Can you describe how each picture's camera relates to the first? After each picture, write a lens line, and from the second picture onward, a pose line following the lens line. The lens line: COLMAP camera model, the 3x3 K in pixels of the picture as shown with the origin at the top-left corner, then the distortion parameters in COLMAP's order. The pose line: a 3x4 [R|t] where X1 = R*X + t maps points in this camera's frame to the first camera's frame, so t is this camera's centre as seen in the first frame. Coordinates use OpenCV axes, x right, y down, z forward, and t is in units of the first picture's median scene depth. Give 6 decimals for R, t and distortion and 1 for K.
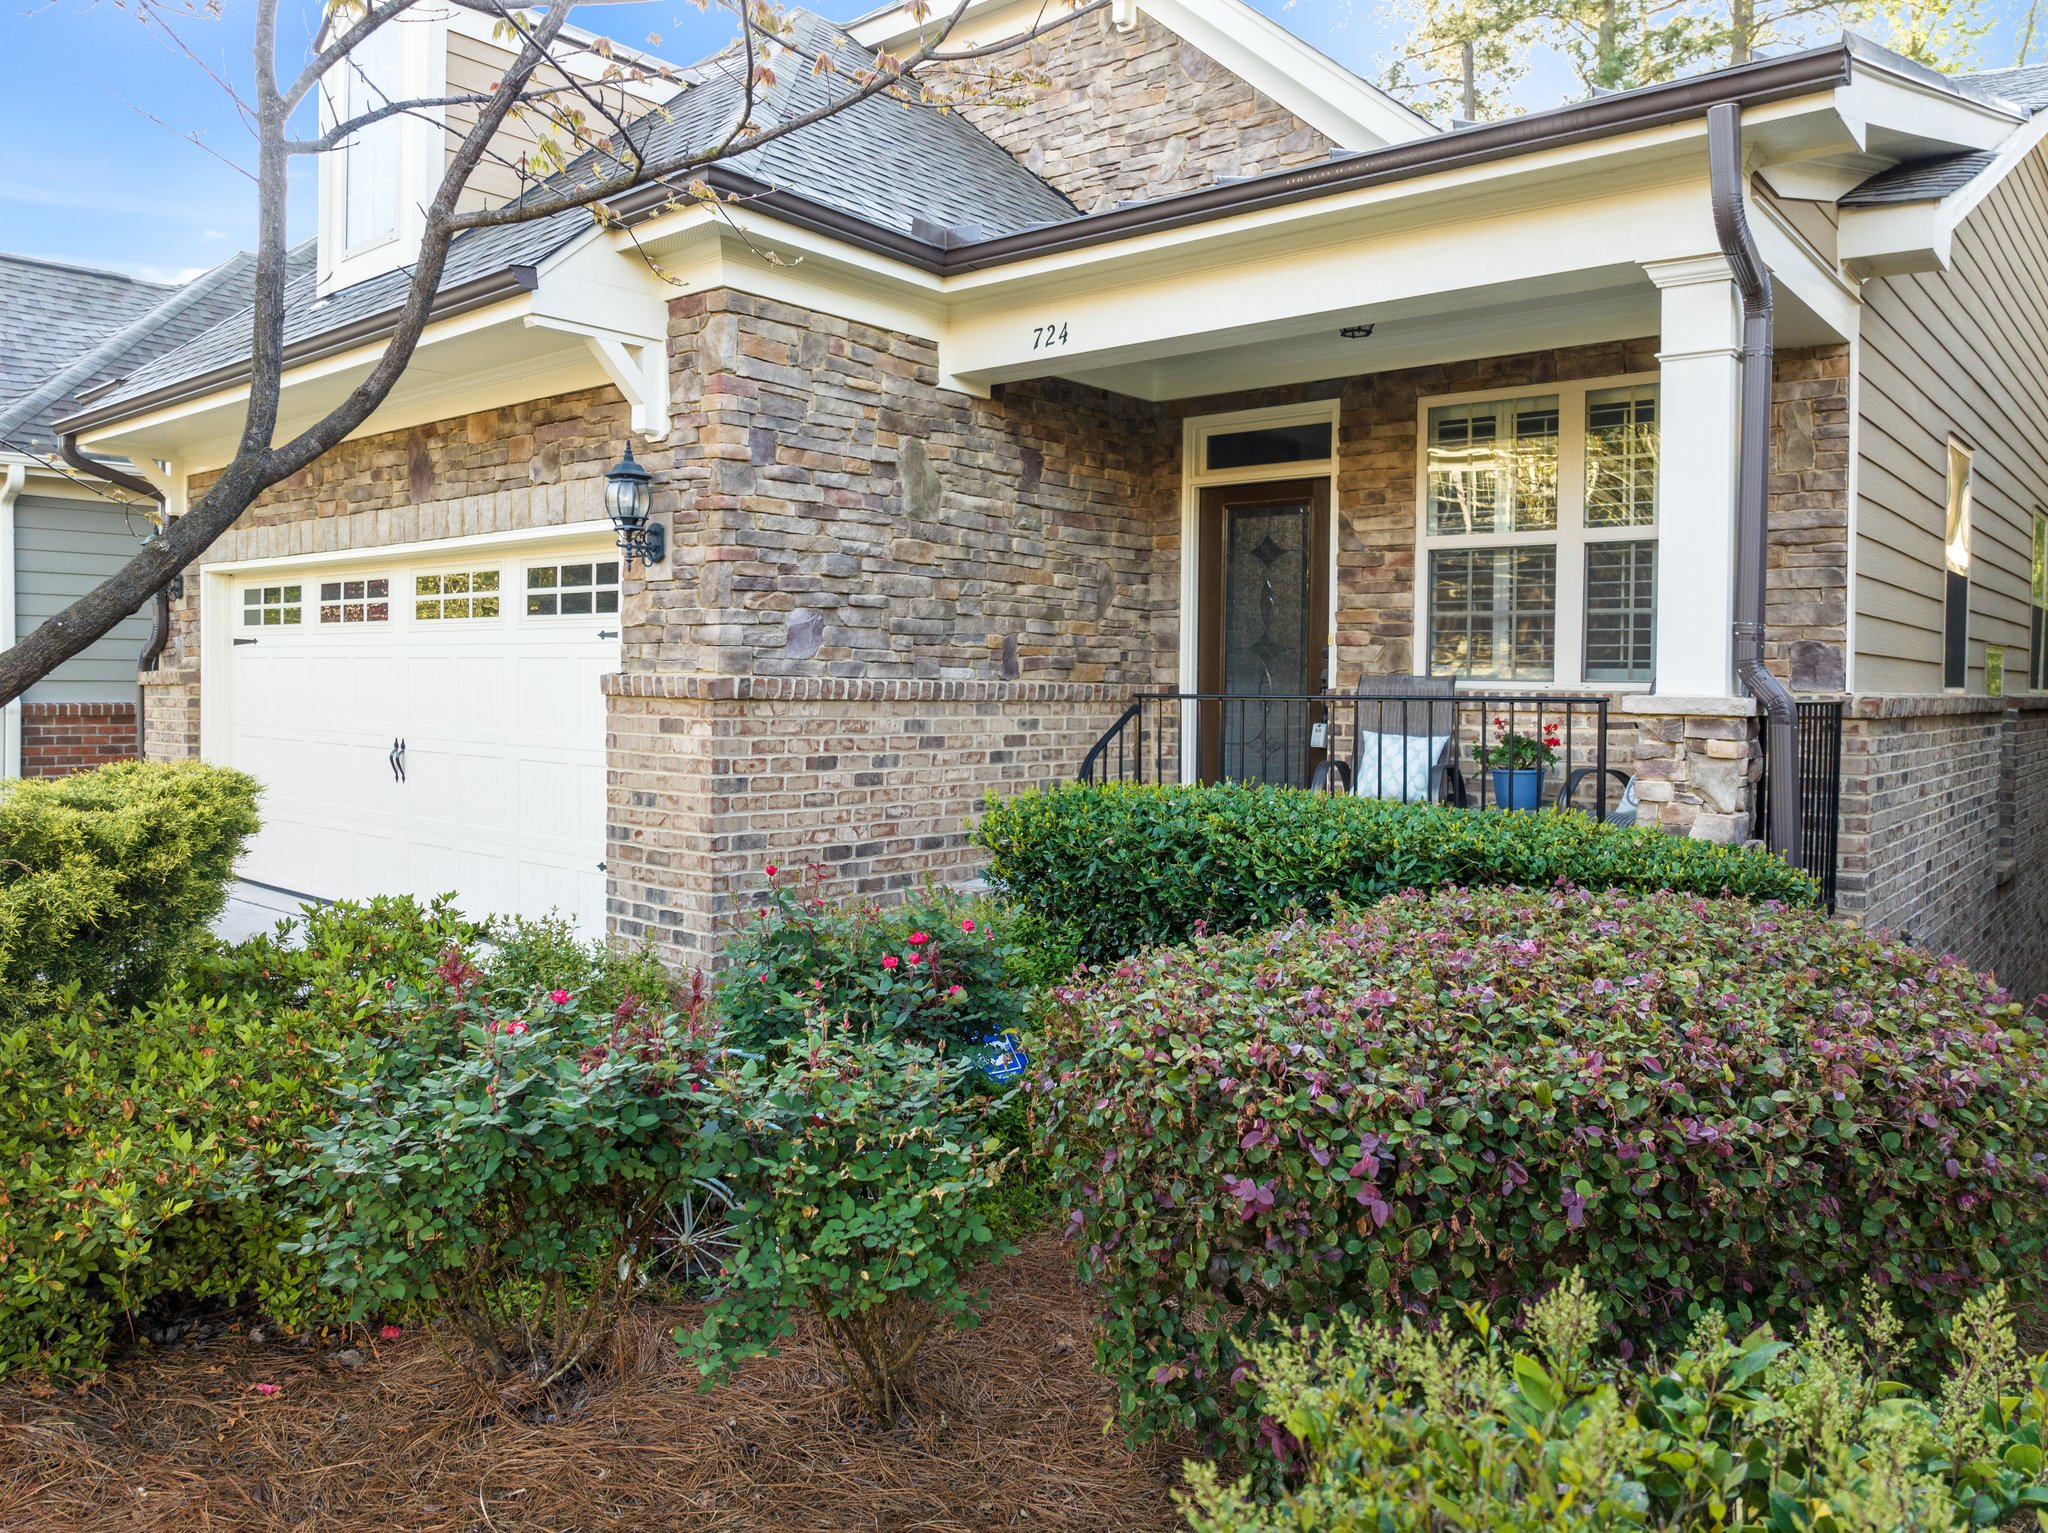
lens RADIAL K [[1475.0, 0, 1038.8], [0, 1475.0, 748.9], [0, 0, 1]] dist [-0.040189, 0.002361]
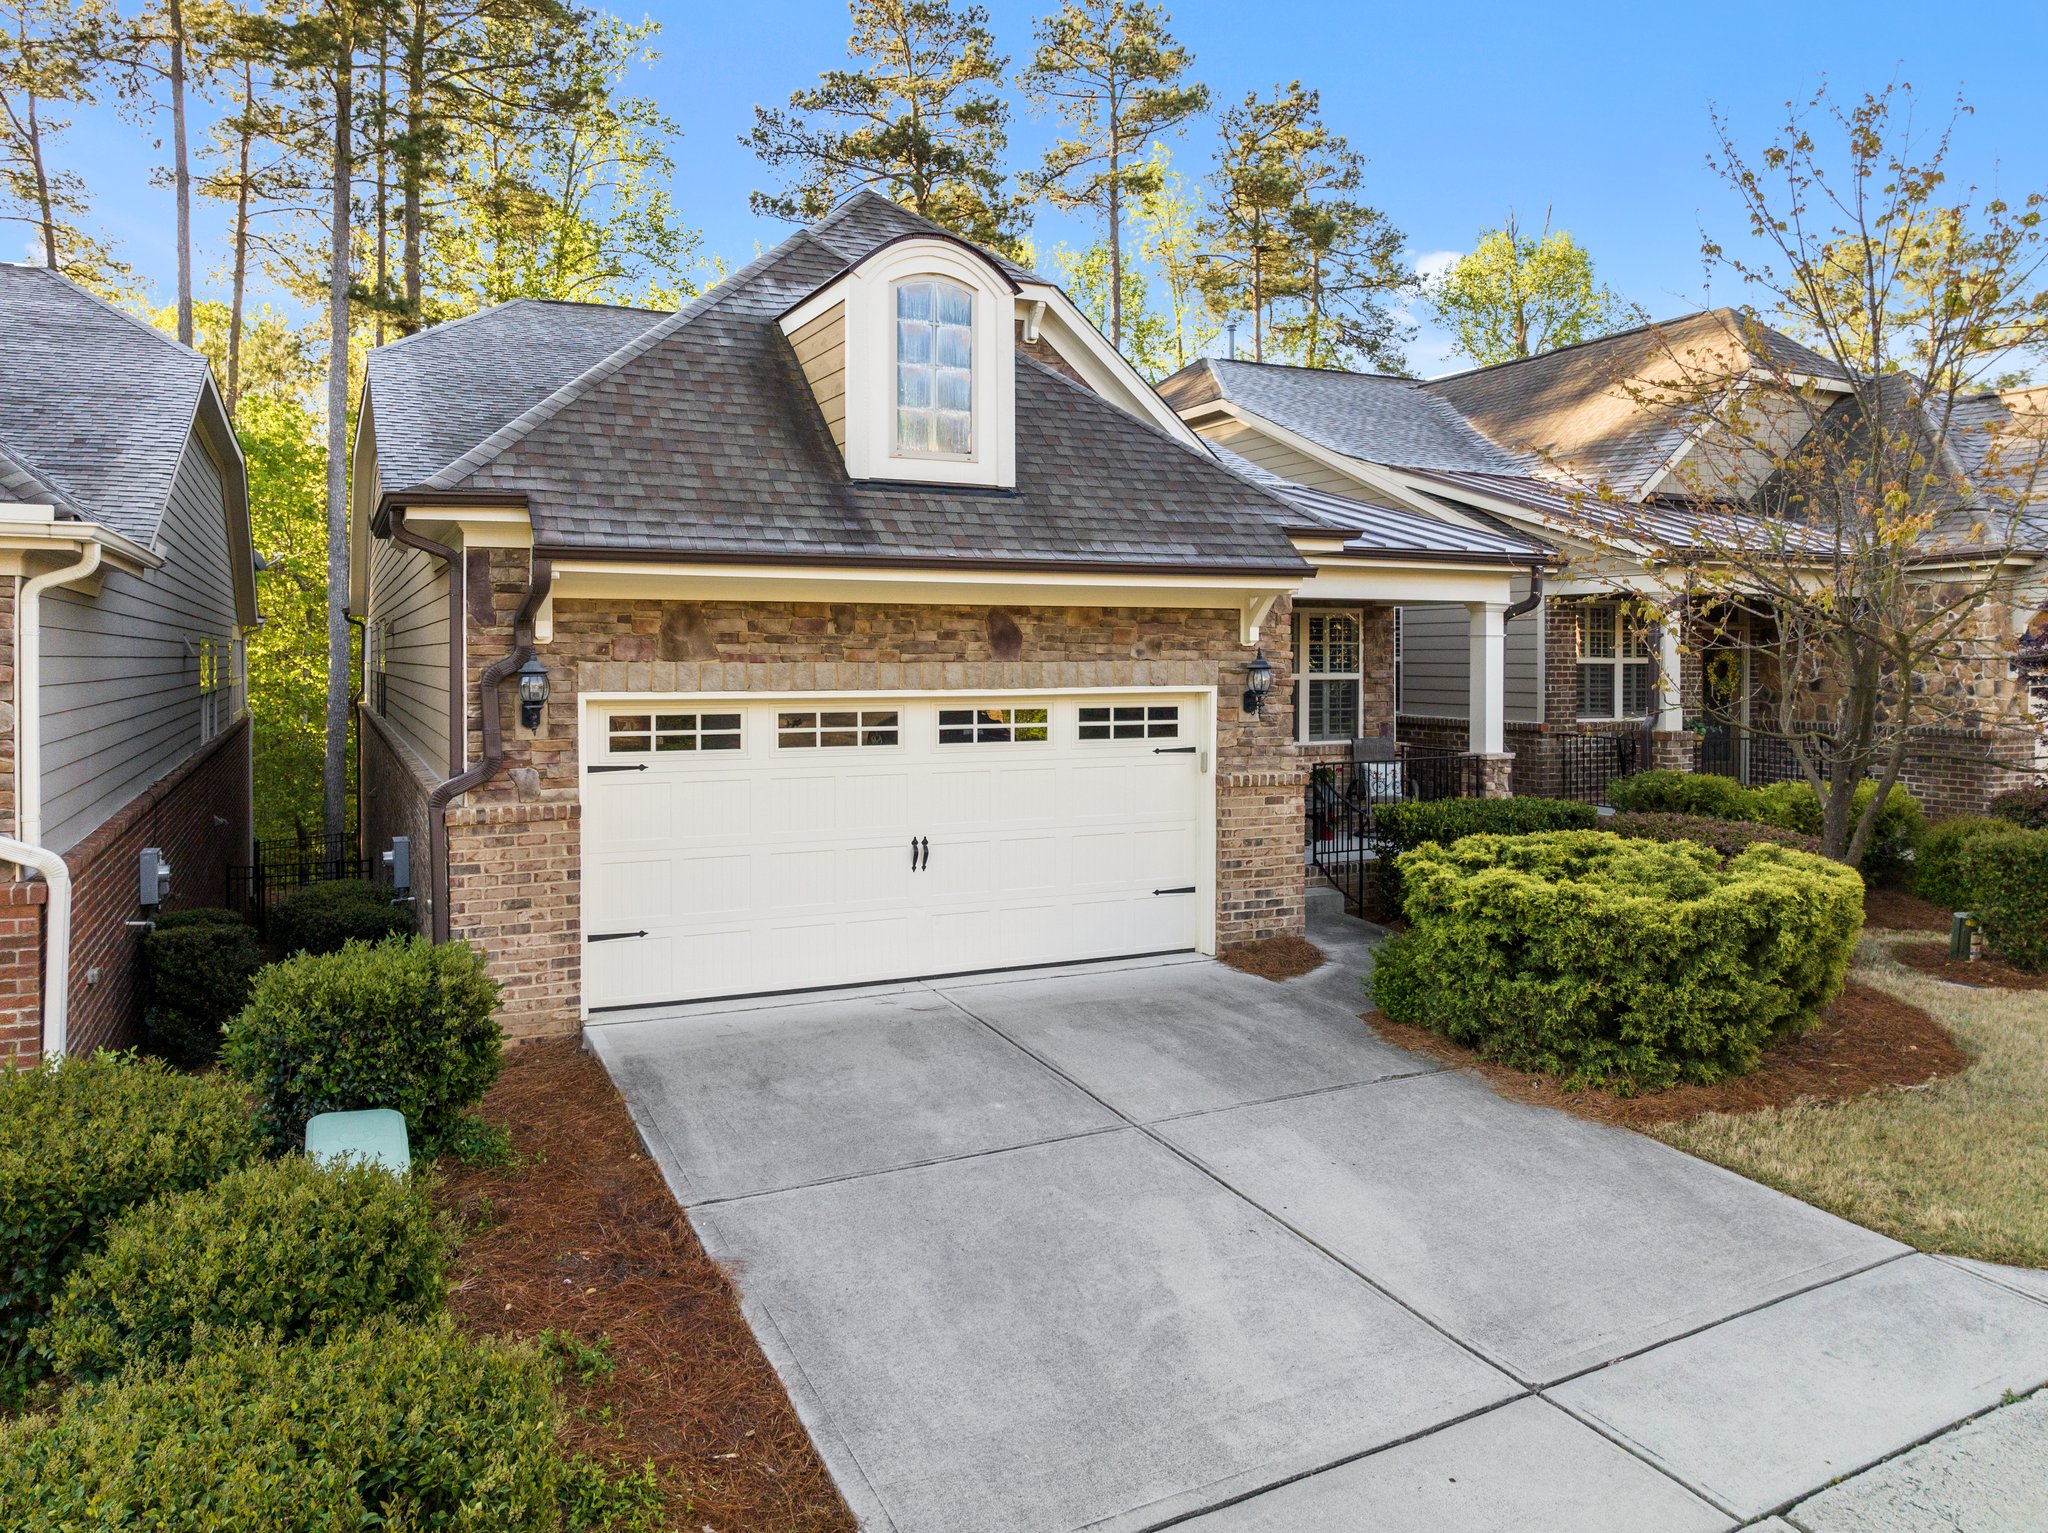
lens RADIAL K [[1475.0, 0, 1093.0], [0, 1475.0, 688.4], [0, 0, 1]] dist [-0.040189, 0.002361]
pose [[0.382504, -0.032521, 0.923381, -1.758706], [0.046955, 0.998773, 0.015726, -0.168868], [-0.922760, 0.037342, 0.383562, 0.413785]]
